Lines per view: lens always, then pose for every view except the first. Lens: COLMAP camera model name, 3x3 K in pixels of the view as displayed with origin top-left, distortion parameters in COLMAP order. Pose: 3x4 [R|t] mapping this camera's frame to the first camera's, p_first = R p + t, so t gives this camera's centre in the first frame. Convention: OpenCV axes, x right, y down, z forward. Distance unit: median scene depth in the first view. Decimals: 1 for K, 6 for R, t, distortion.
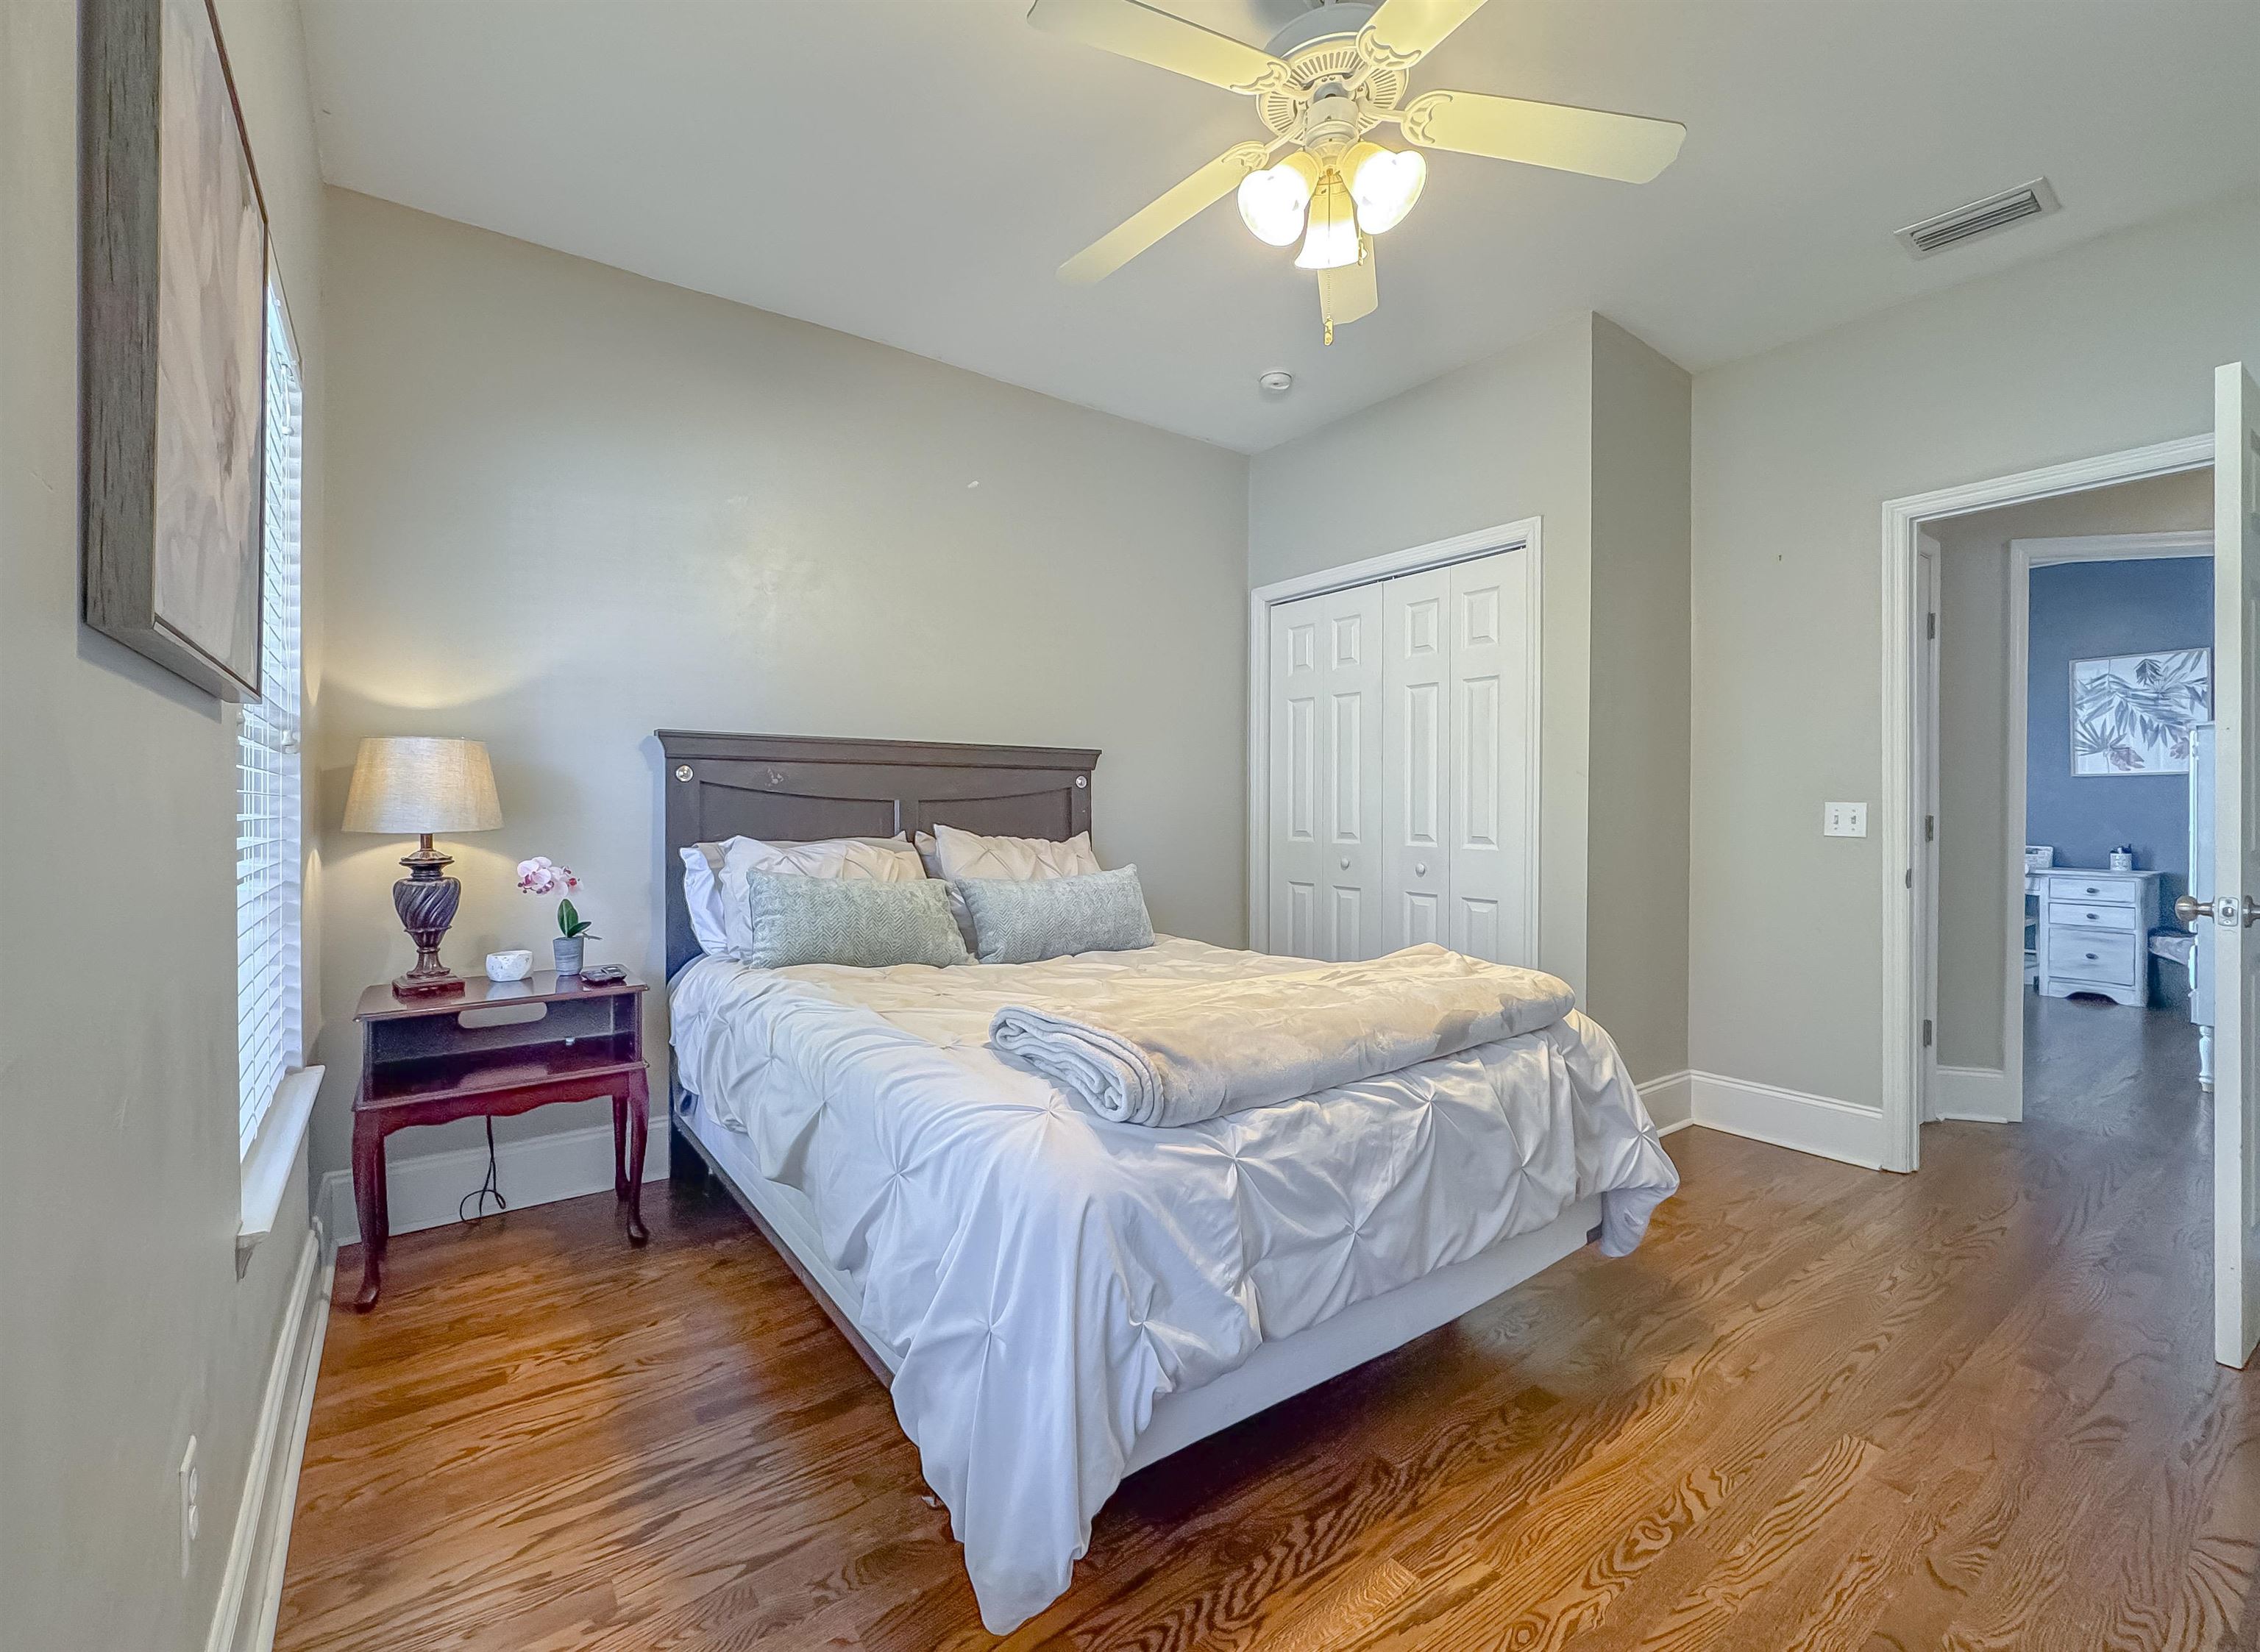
lens RADIAL K [[959.1, 0, 1127.2], [0, 959.1, 813.0], [0, 0, 1]] dist [0.016012, 0.000389]
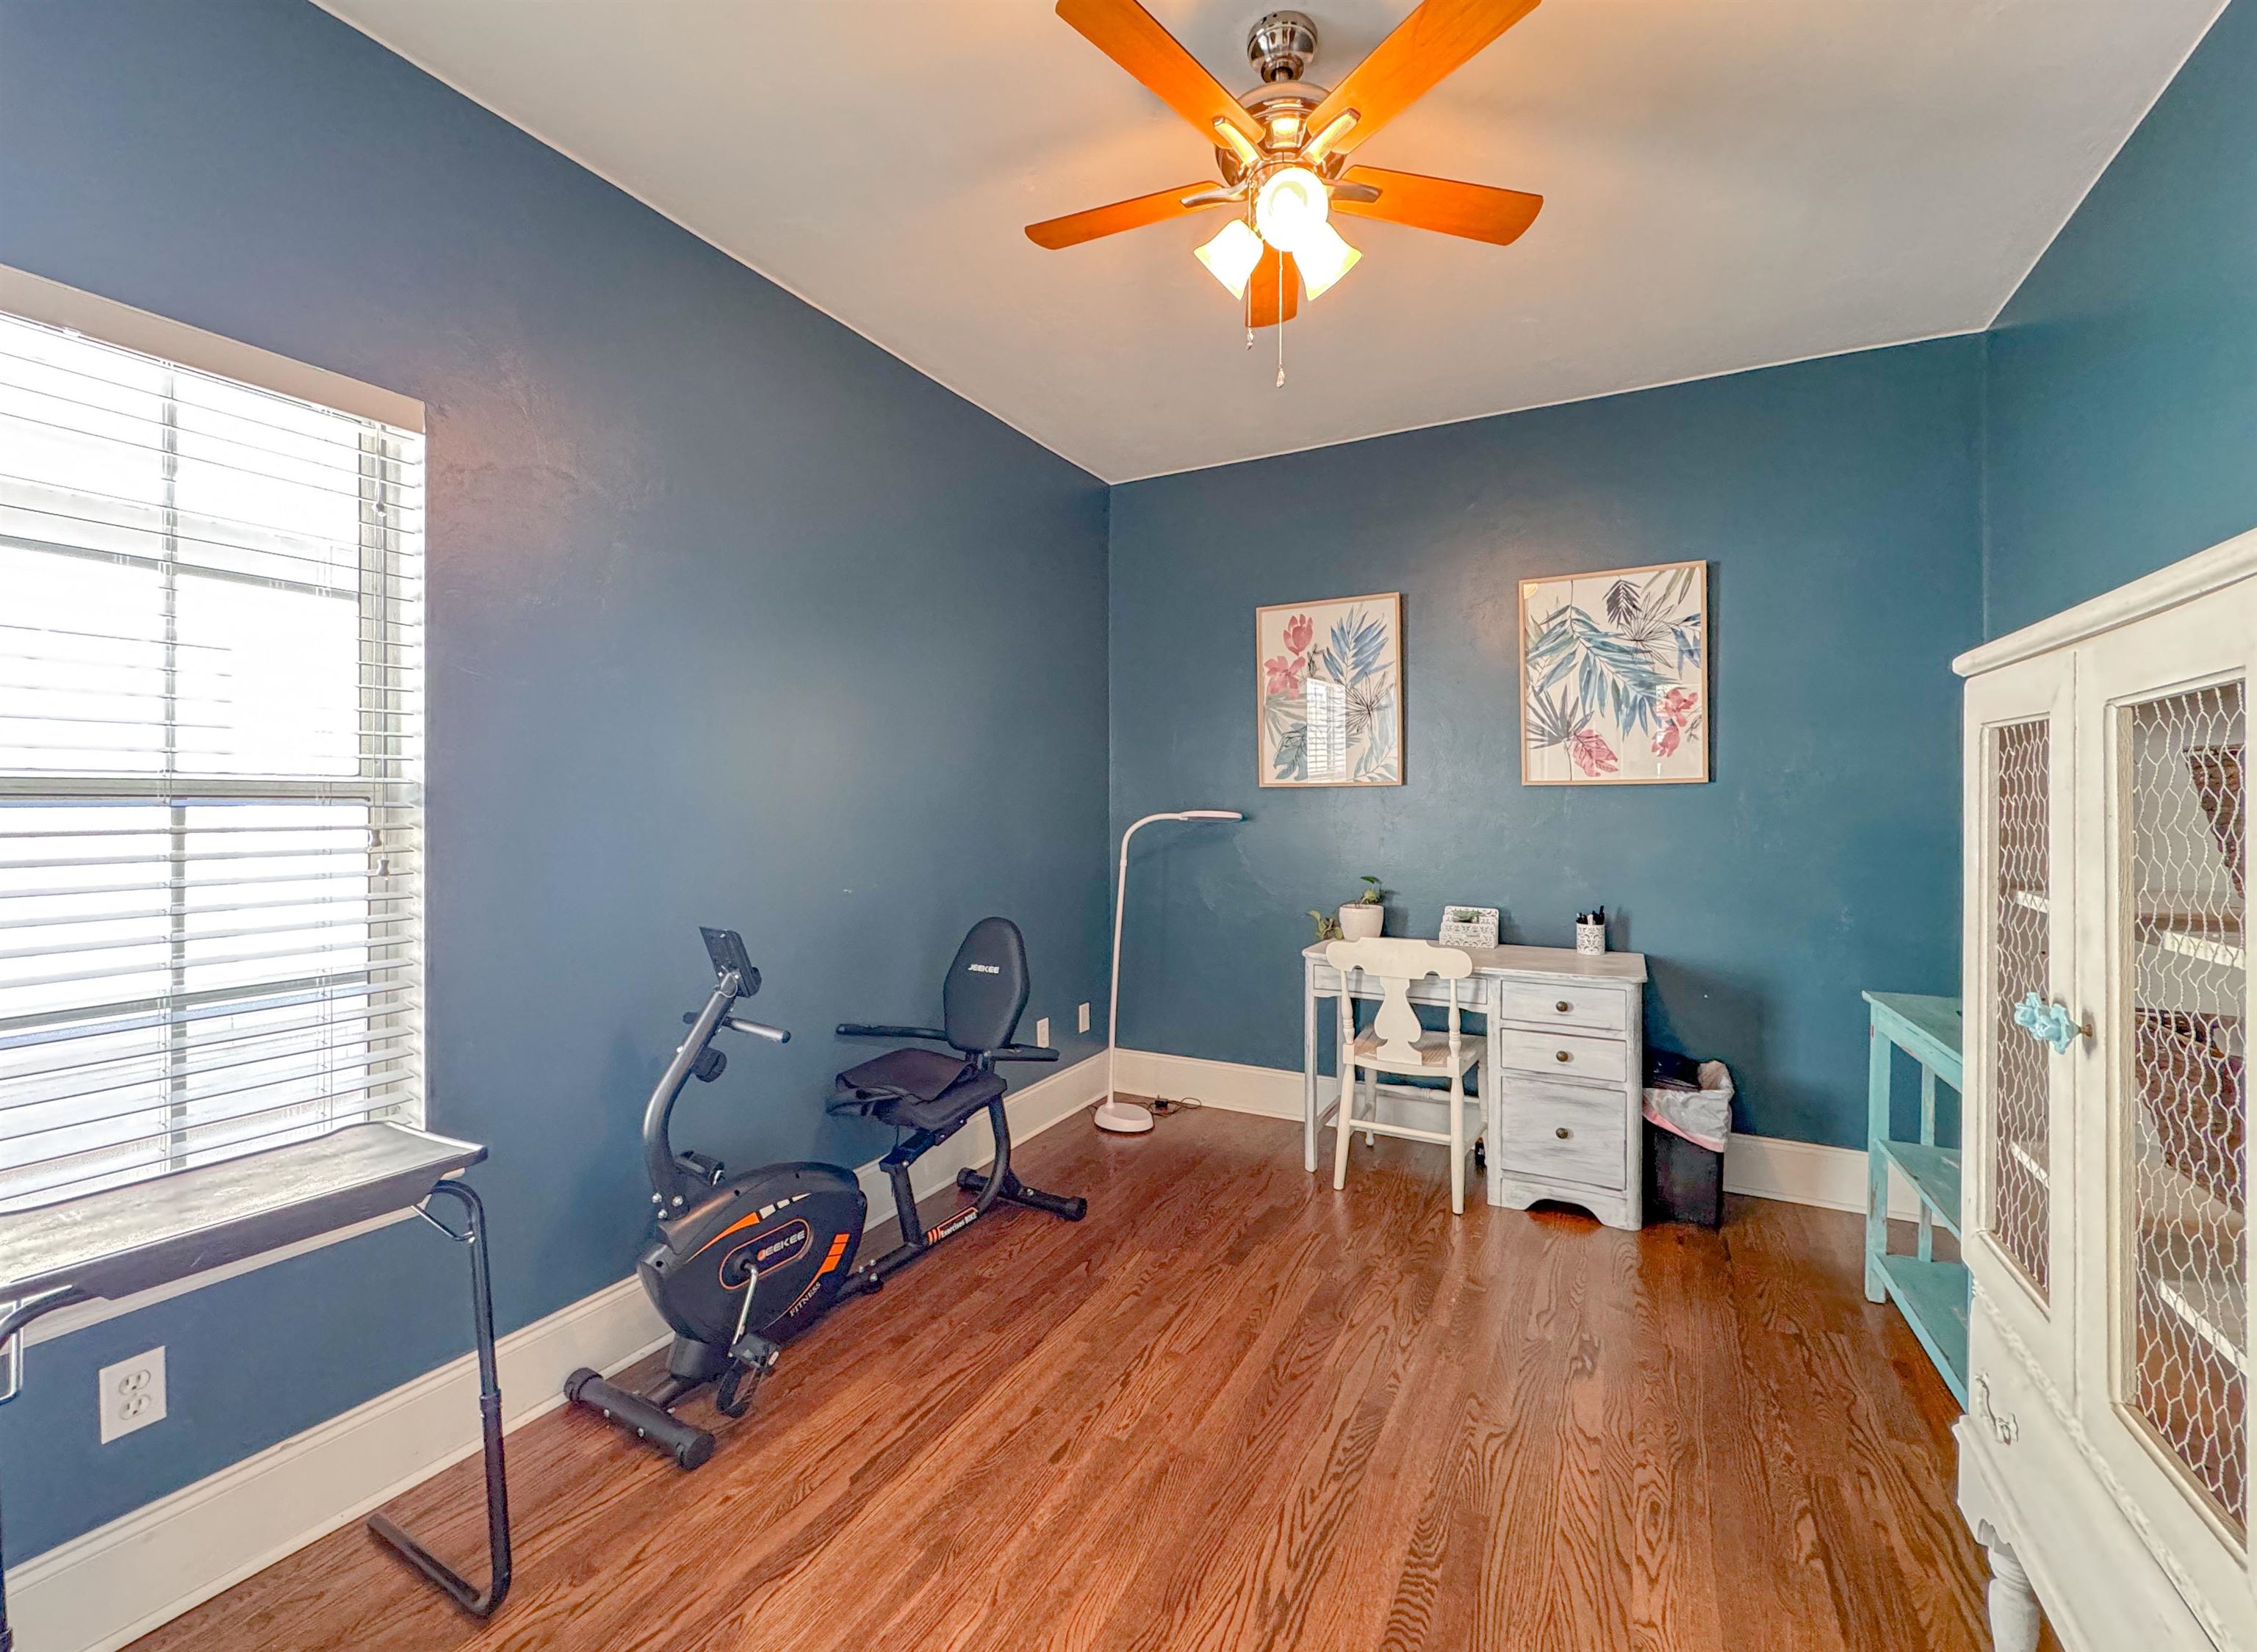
lens RADIAL K [[957.9, 0, 1124.0], [0, 957.9, 816.7], [0, 0, 1]] dist [0.016012, 0.000389]
pose [[0.903841, -0.011364, 0.427717, 0.541136], [0.007504, 0.999915, 0.010708, -0.028080], [-0.427802, -0.006469, 0.903849, 0.616604]]
